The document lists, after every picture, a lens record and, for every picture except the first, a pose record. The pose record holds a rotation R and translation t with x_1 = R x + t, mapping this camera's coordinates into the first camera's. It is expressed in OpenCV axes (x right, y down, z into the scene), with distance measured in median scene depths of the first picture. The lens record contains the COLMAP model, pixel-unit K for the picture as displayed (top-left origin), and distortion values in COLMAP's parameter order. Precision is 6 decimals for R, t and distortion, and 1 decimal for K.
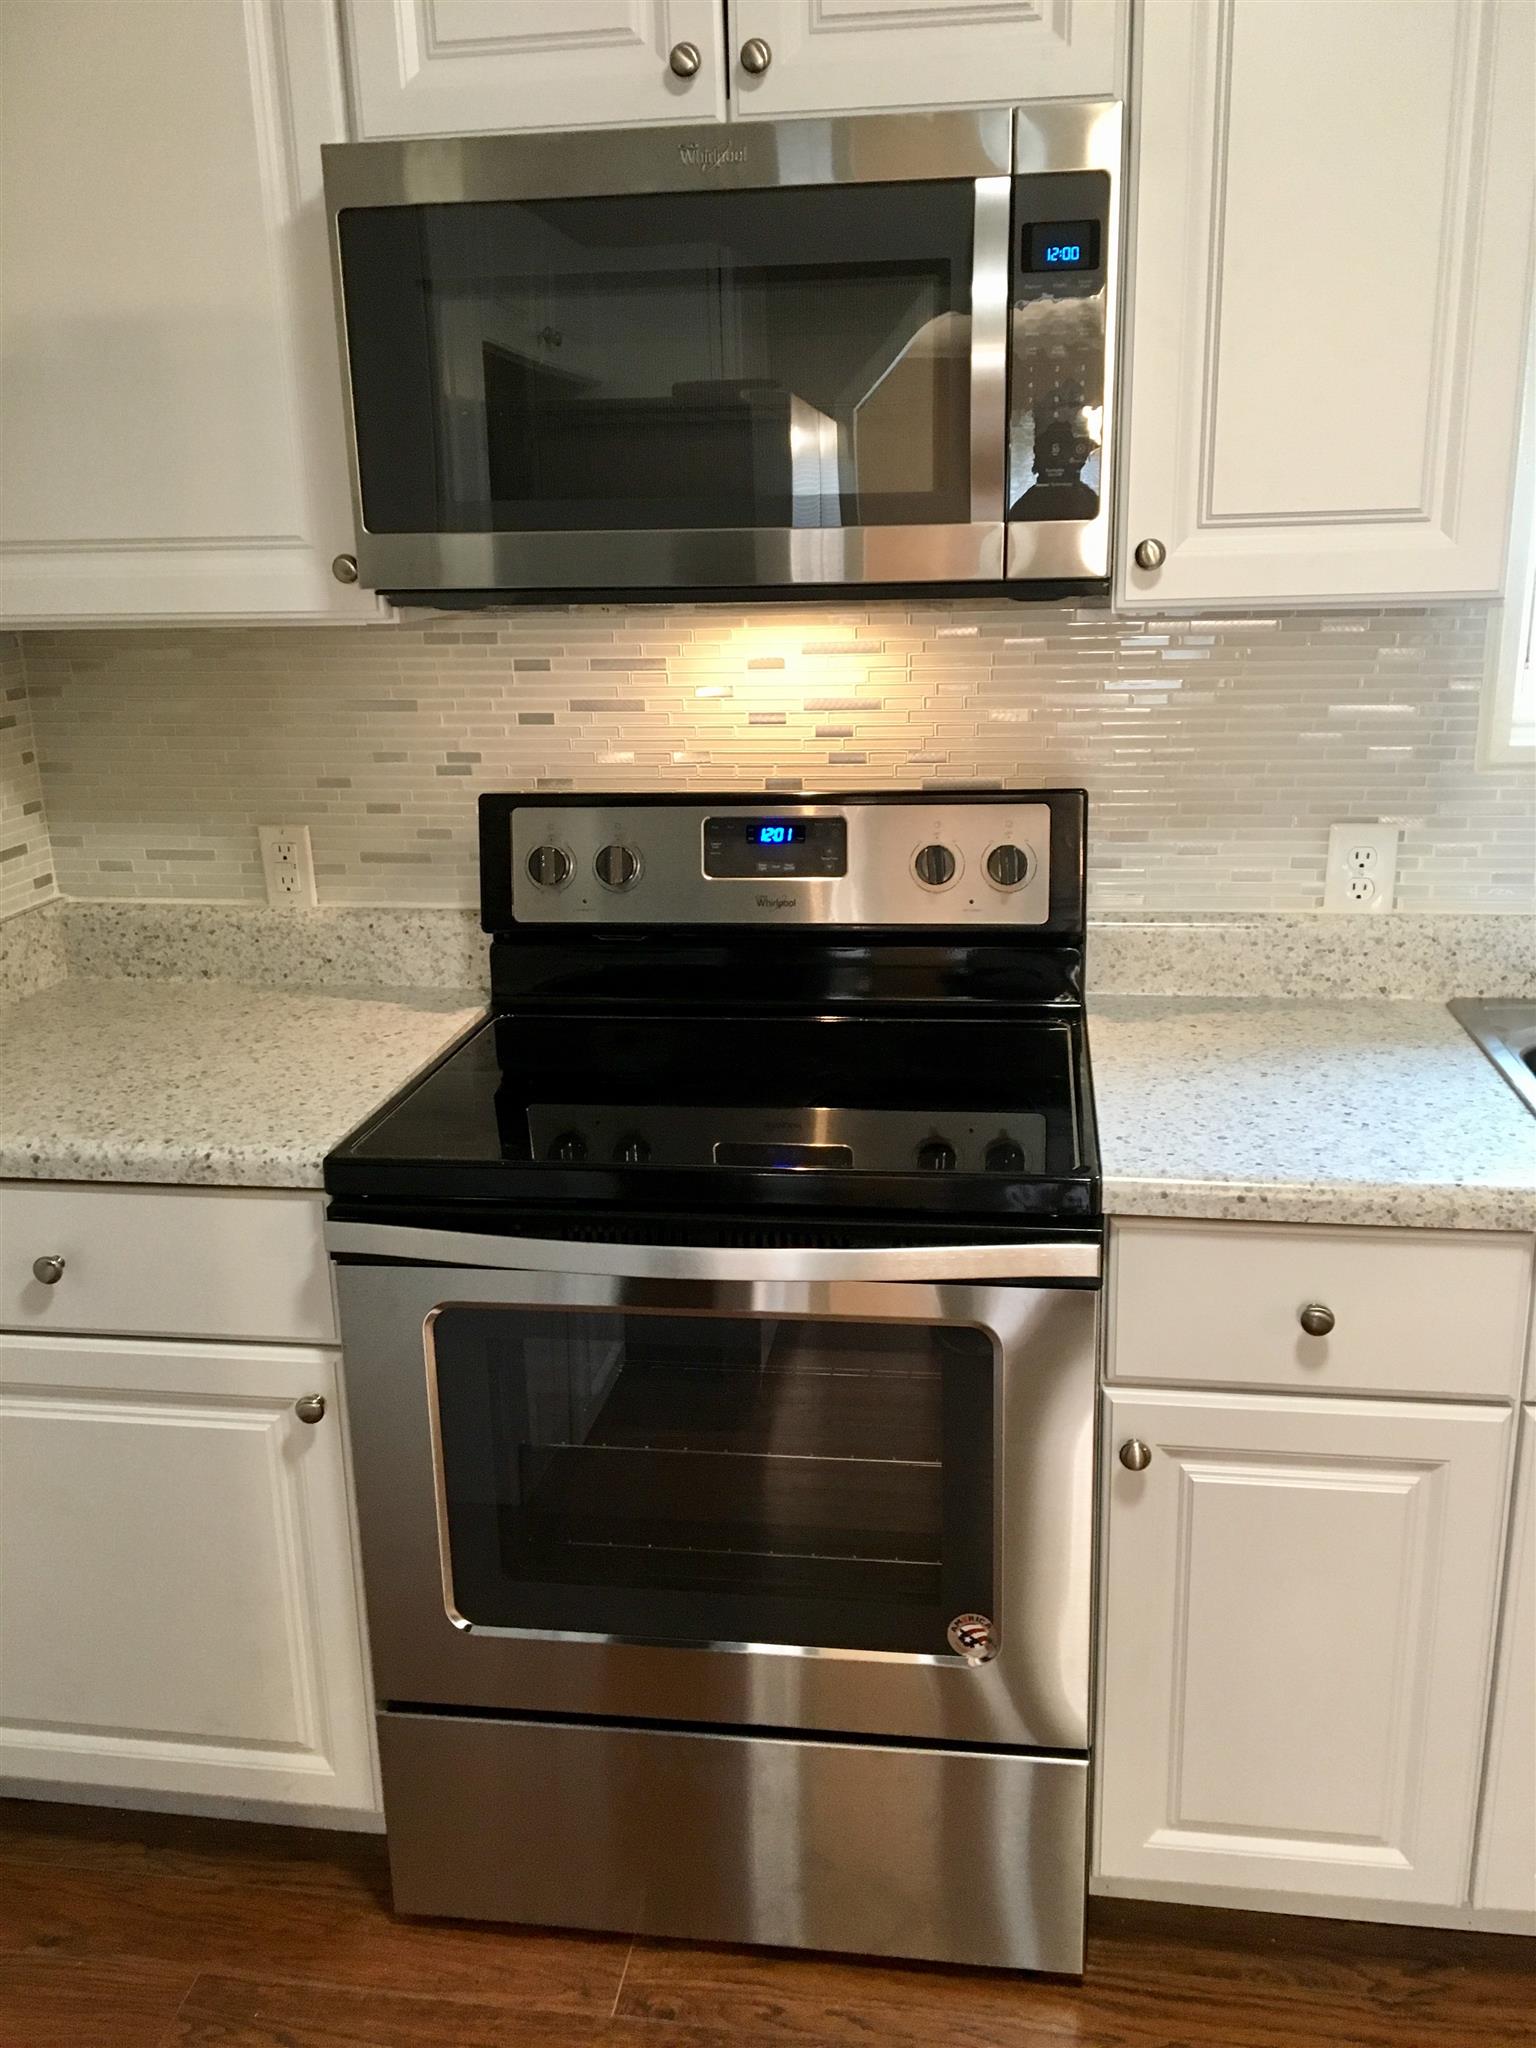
lens RADIAL K [[1733.9, 0, 767.9], [0, 1733.9, 1015.7], [0, 0, 1]] dist [0.097892, -0.166313]
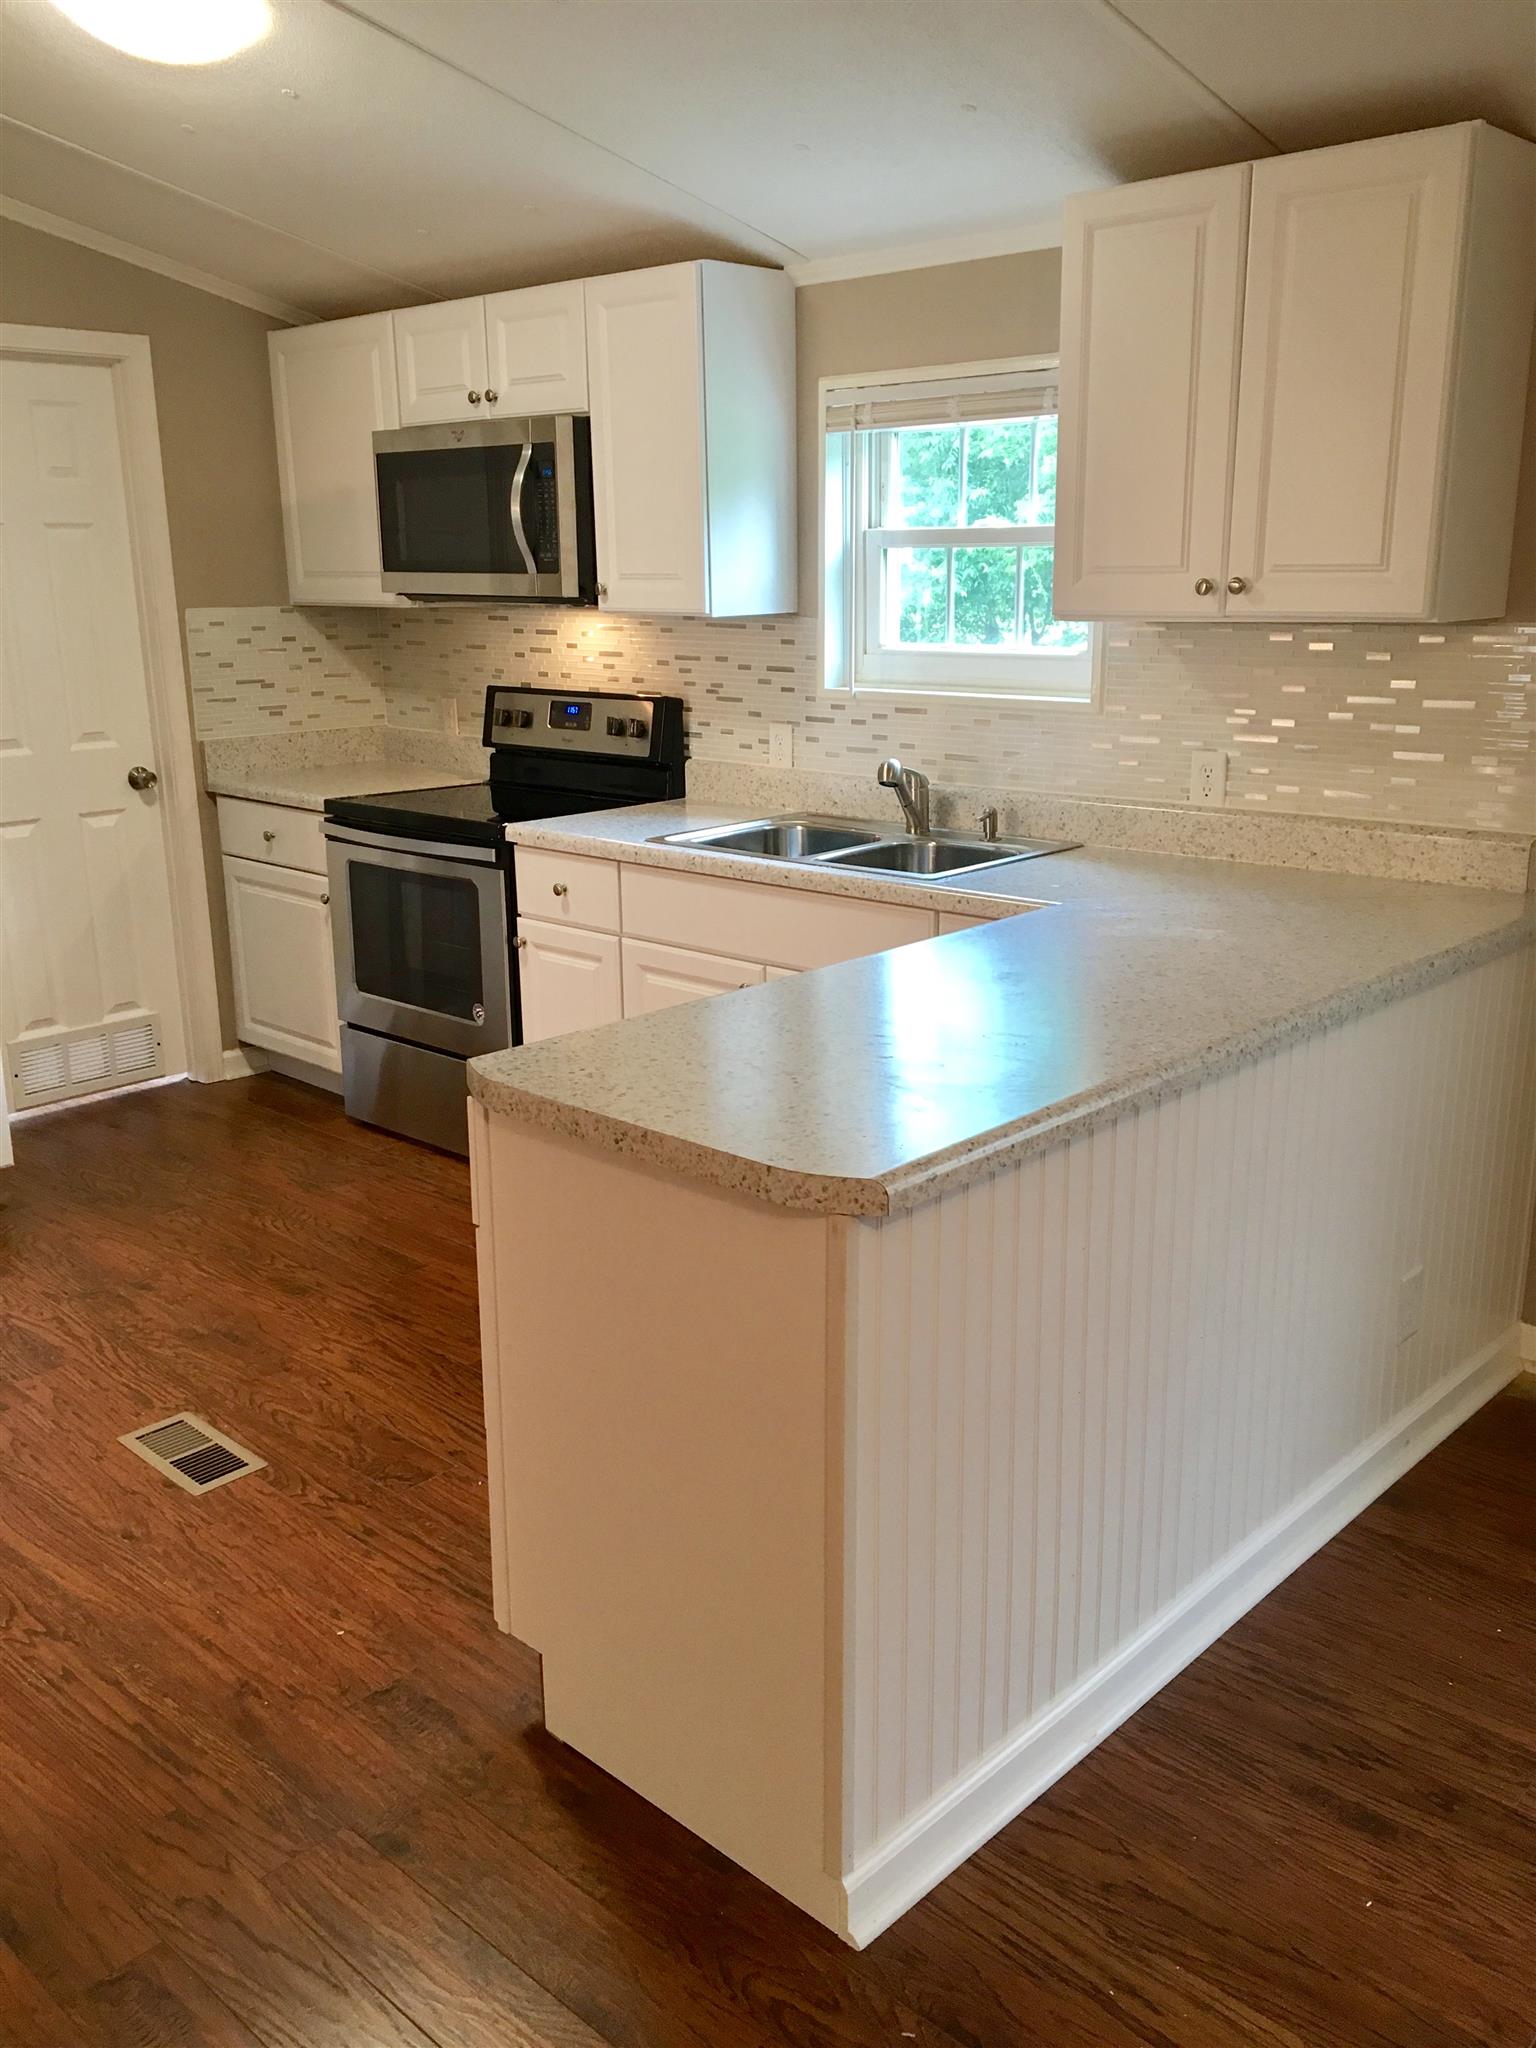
lens RADIAL K [[1733.9, 0, 767.9], [0, 1733.9, 1015.7], [0, 0, 1]] dist [0.097892, -0.166313]
pose [[0.823229, 0.161814, -0.544161, 1.764465], [-0.169072, 0.984905, 0.037097, 0.186458], [0.541949, 0.061463, 0.838161, -0.847469]]
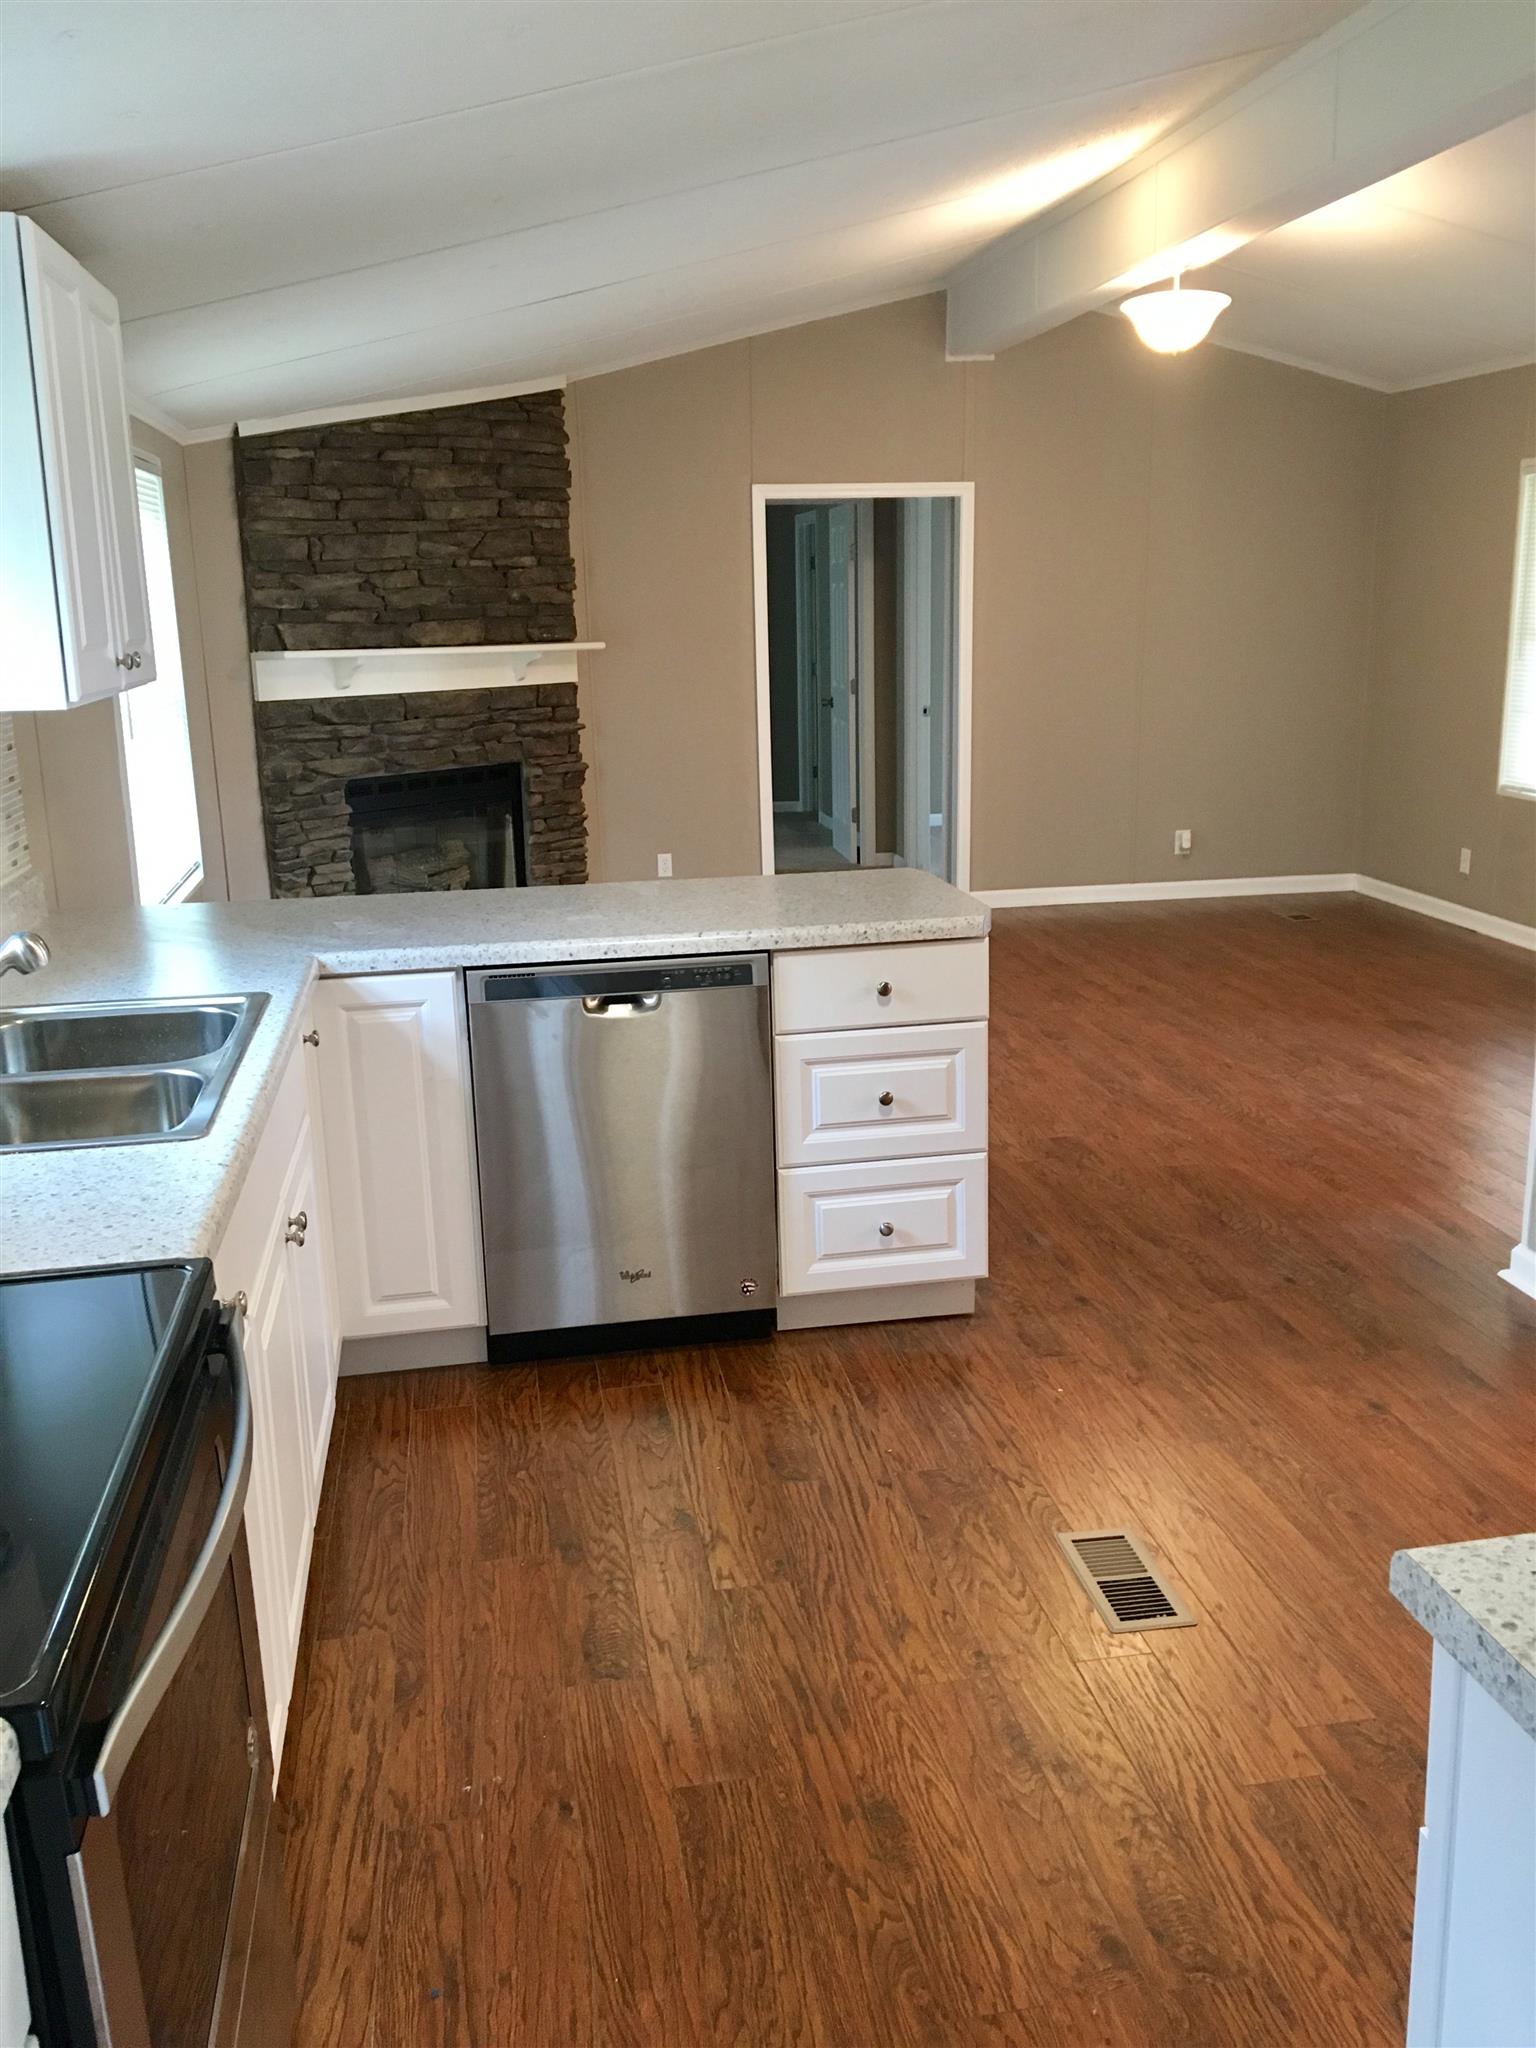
lens RADIAL K [[1715.6, 0, 768.0], [0, 1715.6, 1024.0], [0, 0, 1]] dist [0.095697, -0.129355]
pose [[-0.315711, -0.191375, 0.929356, -0.825899], [0.296439, 0.910529, 0.288202, -0.228005], [-0.901360, 0.366486, -0.230733, 0.782028]]
